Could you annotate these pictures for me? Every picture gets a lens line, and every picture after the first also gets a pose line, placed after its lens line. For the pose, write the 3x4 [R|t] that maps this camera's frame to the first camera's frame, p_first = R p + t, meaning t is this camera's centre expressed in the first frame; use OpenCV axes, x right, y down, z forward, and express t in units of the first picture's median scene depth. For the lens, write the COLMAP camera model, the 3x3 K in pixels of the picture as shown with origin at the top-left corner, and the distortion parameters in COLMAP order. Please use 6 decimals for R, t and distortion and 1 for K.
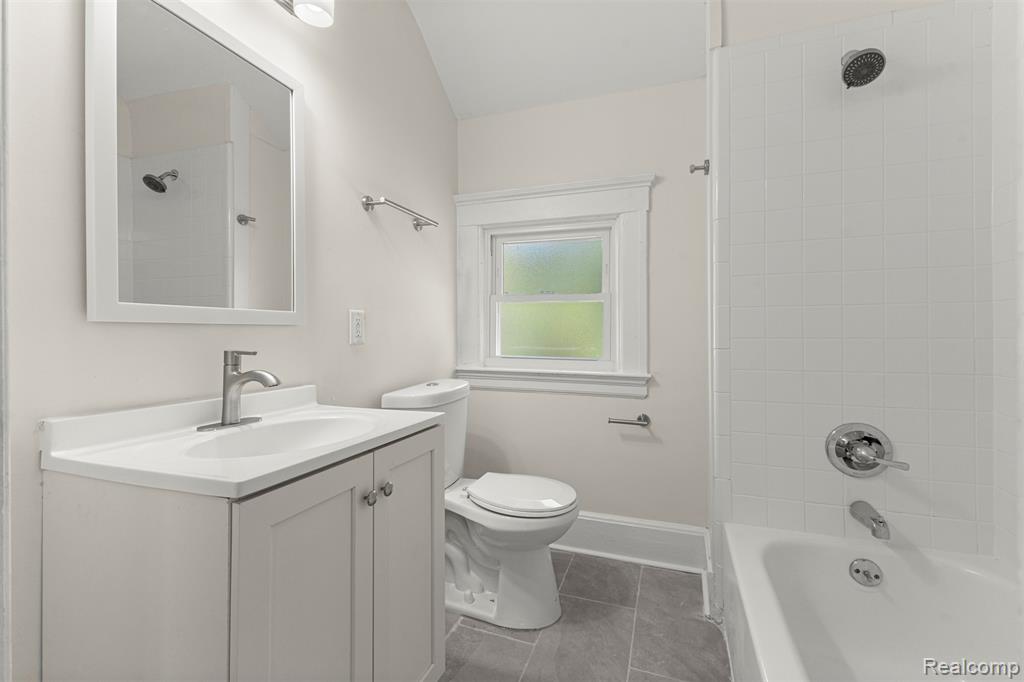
lens RADIAL K [[439.6, 0, 514.6], [0, 439.6, 338.4], [0, 0, 1]] dist [0.016279, -0.001519]
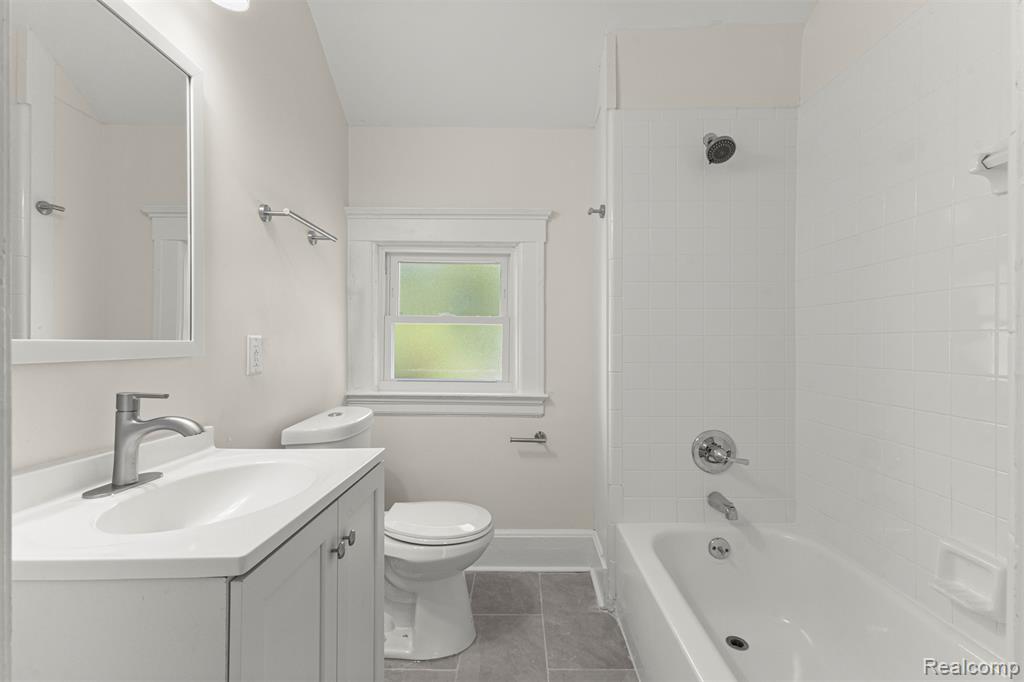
lens RADIAL K [[439.6, 0, 532.3], [0, 439.6, 354.3], [0, 0, 1]] dist [0.016279, -0.001519]
pose [[0.943838, -0.001428, 0.330404, -0.117038], [0.001367, 0.999999, 0.000418, -0.023954], [-0.330405, 0.000057, 0.943839, -0.006209]]
